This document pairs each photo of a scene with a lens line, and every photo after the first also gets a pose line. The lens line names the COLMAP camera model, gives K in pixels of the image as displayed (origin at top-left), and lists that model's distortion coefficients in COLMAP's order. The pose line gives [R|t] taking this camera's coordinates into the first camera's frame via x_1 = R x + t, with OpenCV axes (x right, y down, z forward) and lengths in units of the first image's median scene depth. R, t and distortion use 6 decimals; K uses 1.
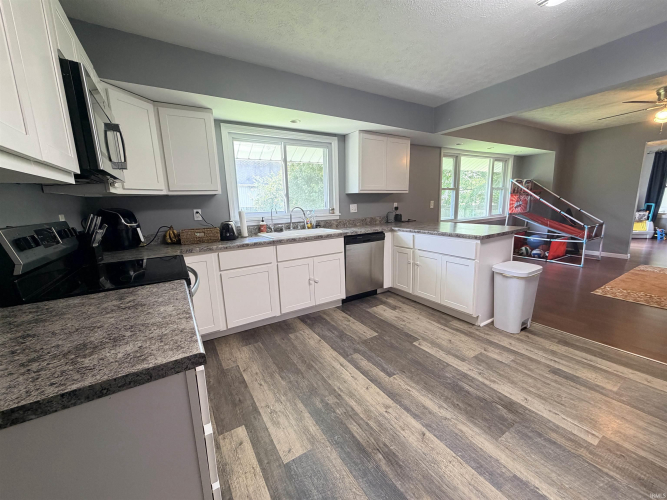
lens RADIAL K [[266.3, 0, 331.2], [0, 266.3, 249.7], [0, 0, 1]] dist [0.000097, 0.000235]
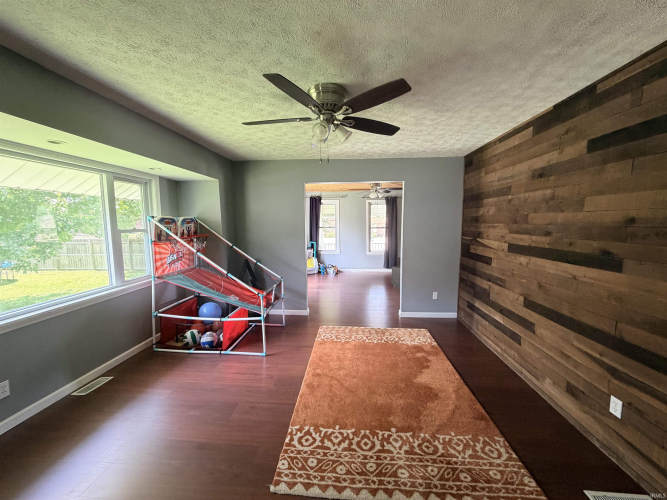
lens RADIAL K [[266.1, 0, 331.4], [0, 266.1, 248.2], [0, 0, 1]] dist [0.000247, 0.000077]
pose [[0.580580, -0.048906, 0.812733, 0.978953], [0.135550, 0.990070, -0.037254, -0.284007], [-0.802841, 0.131794, 0.581444, 0.857305]]
